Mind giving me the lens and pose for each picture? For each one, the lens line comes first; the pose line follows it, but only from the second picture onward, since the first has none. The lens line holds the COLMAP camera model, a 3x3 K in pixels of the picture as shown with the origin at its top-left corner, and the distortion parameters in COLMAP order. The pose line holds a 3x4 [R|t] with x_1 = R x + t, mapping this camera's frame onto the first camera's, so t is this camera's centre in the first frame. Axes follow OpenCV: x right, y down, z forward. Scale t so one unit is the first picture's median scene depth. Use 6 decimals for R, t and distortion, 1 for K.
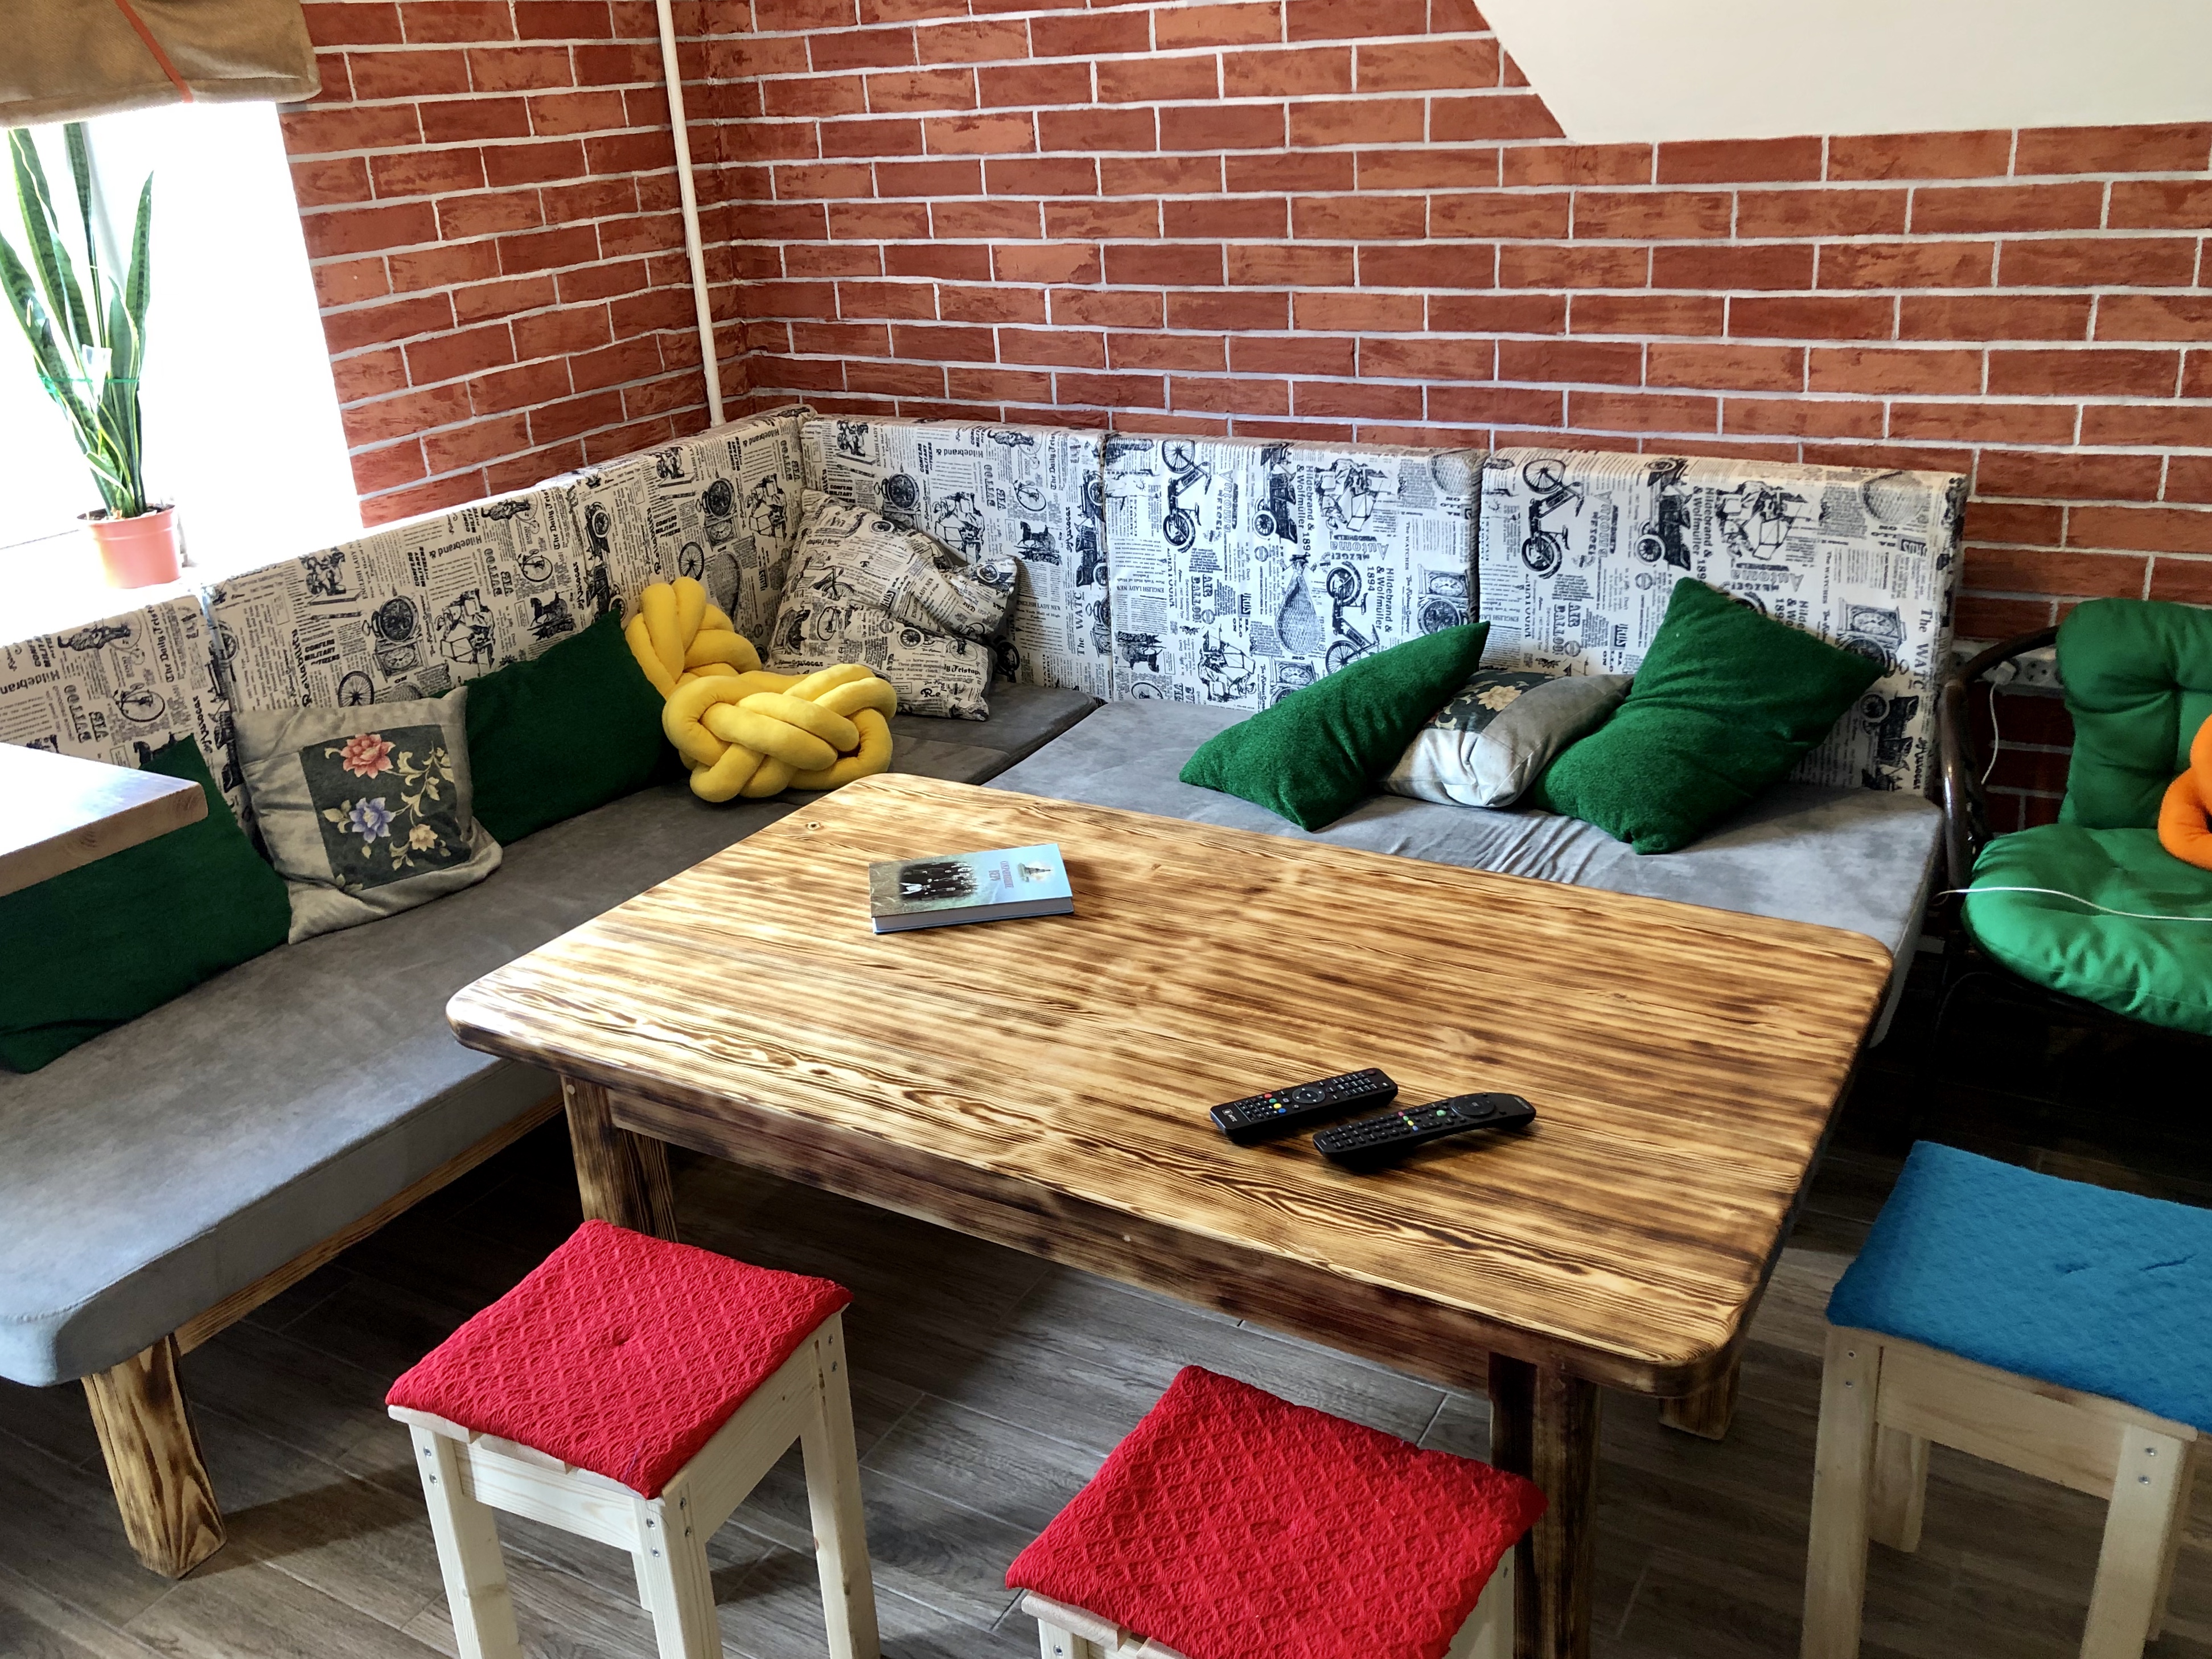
lens RADIAL K [[1851.0, 0, 1119.0], [0, 1851.0, 784.9], [0, 0, 1]] dist [0.036348, -0.043234]
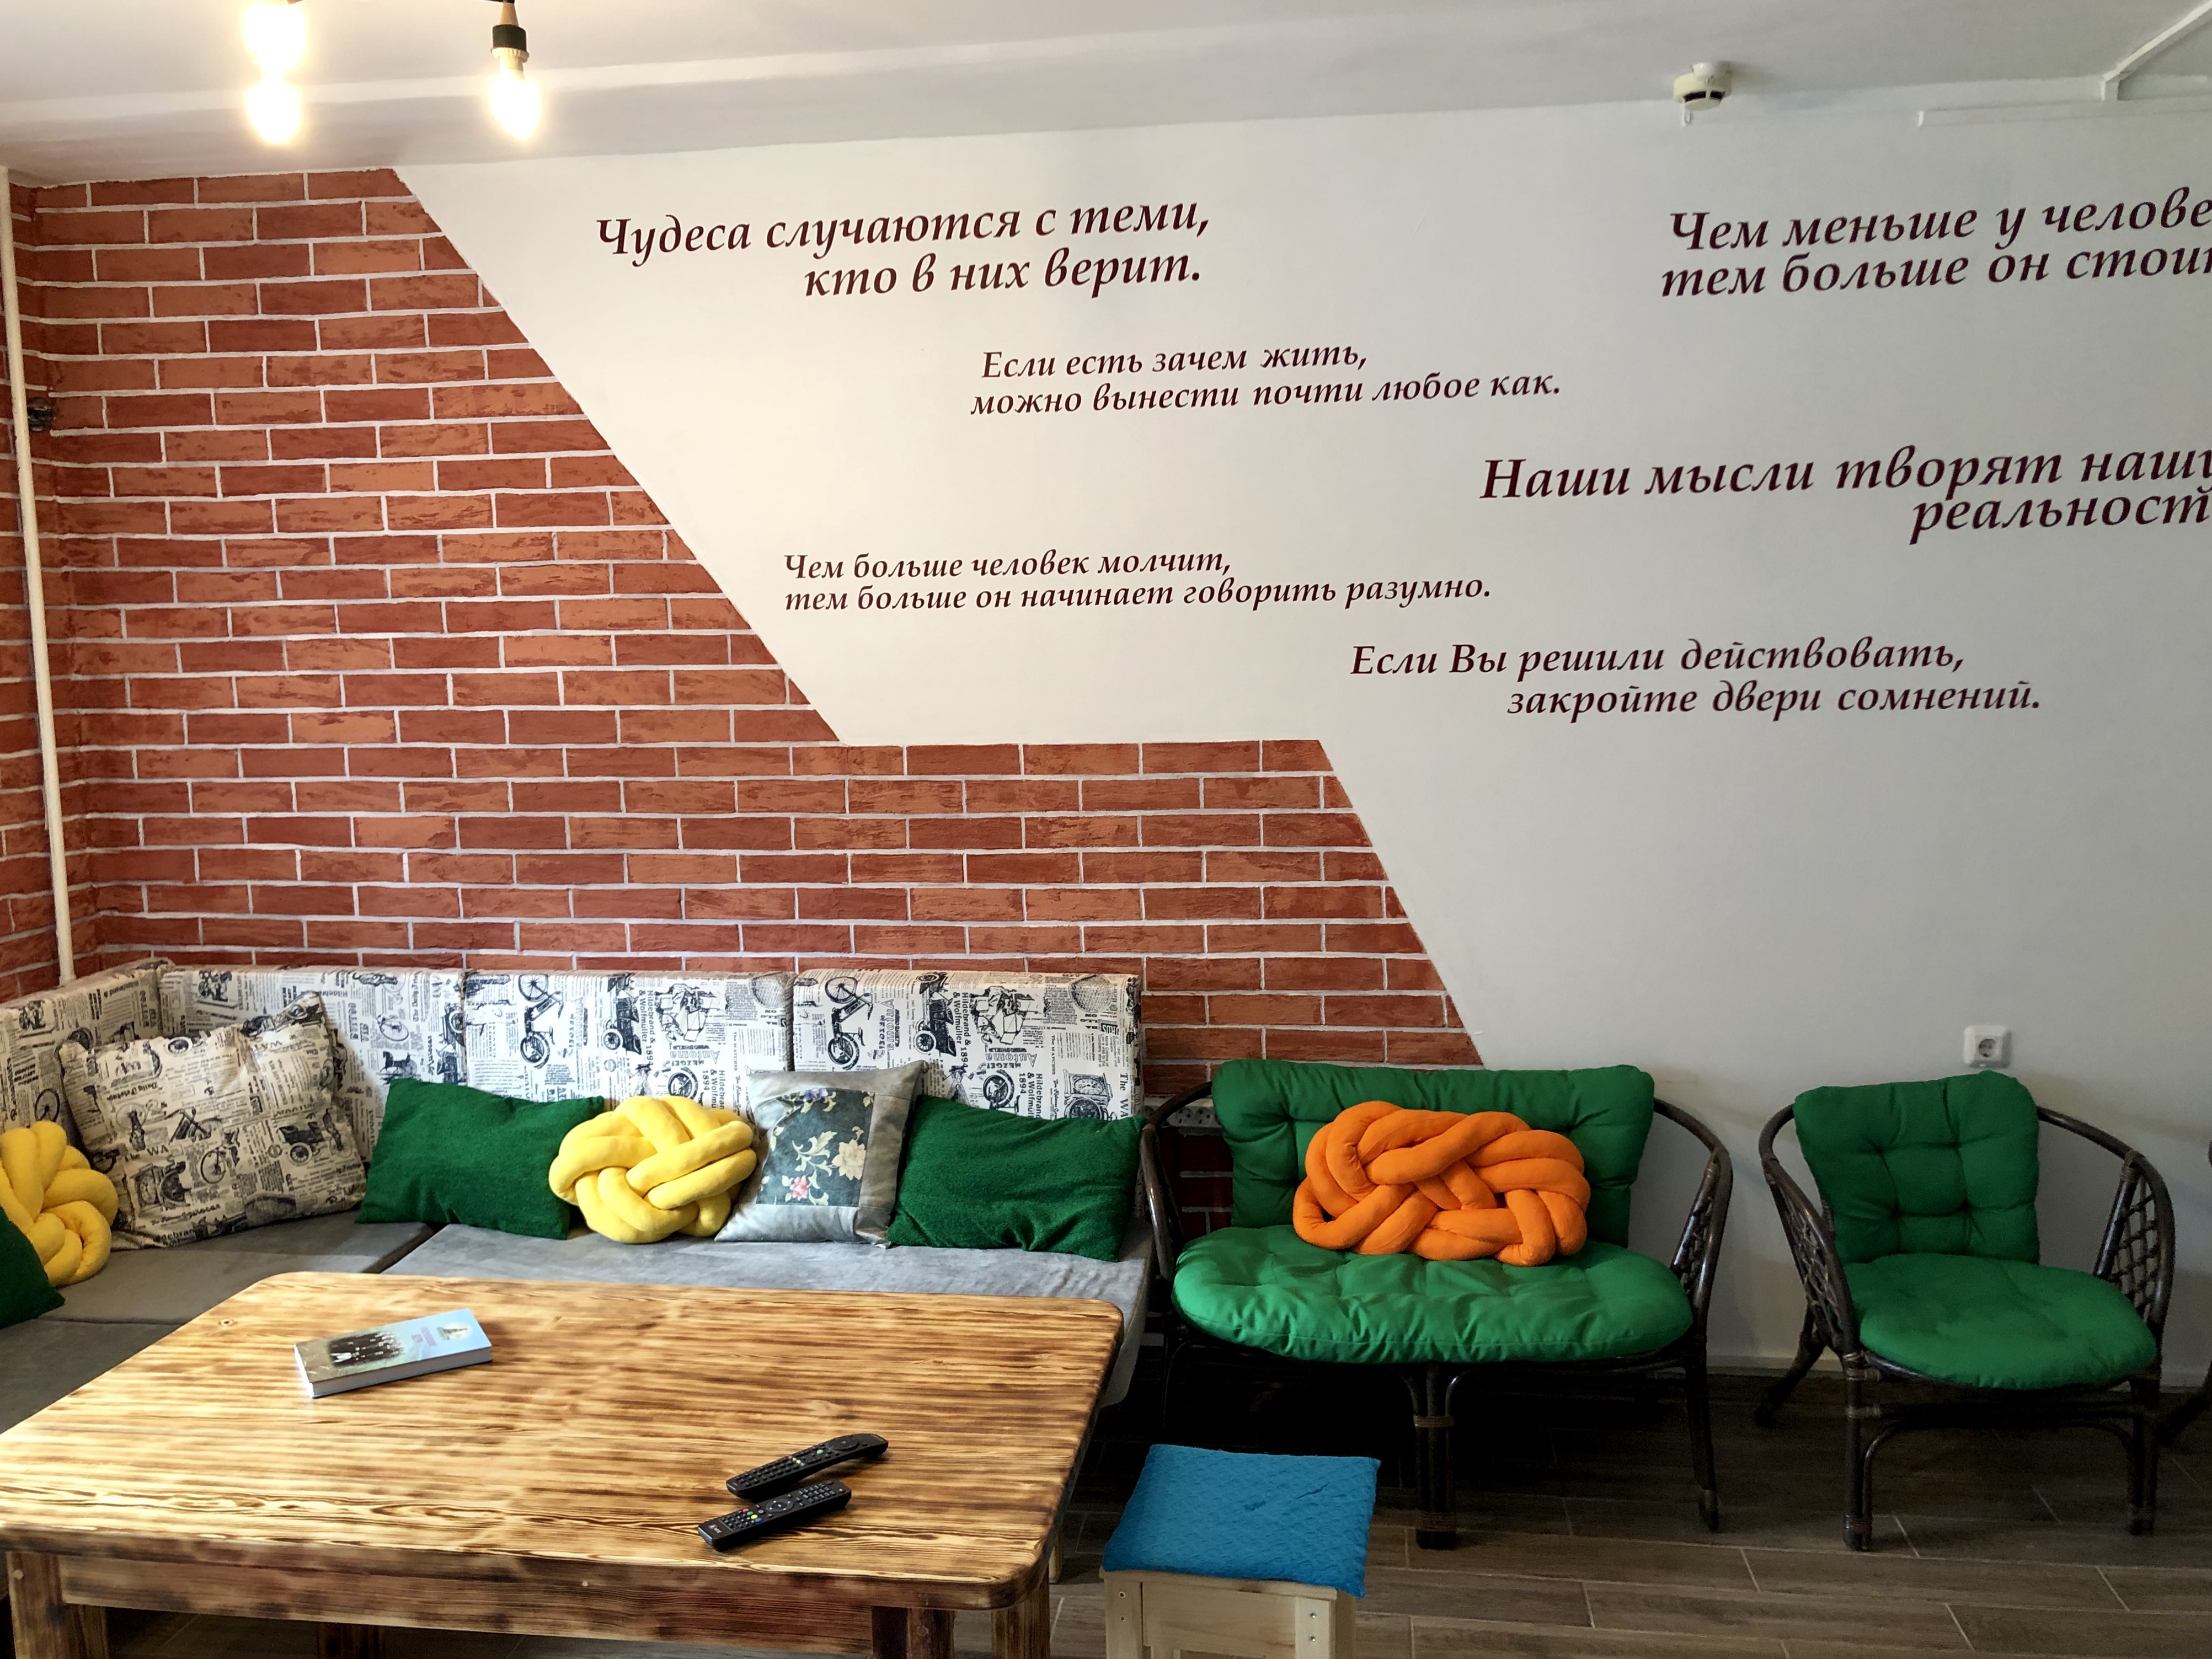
lens RADIAL K [[1850.7, 0, 1111.5], [0, 1850.7, 825.0], [0, 0, 1]] dist [0.036348, -0.043234]
pose [[0.923837, -0.006432, 0.382732, -0.088953], [0.107634, 0.963883, -0.243609, 0.056648], [-0.367342, 0.266250, 0.891163, -0.244574]]
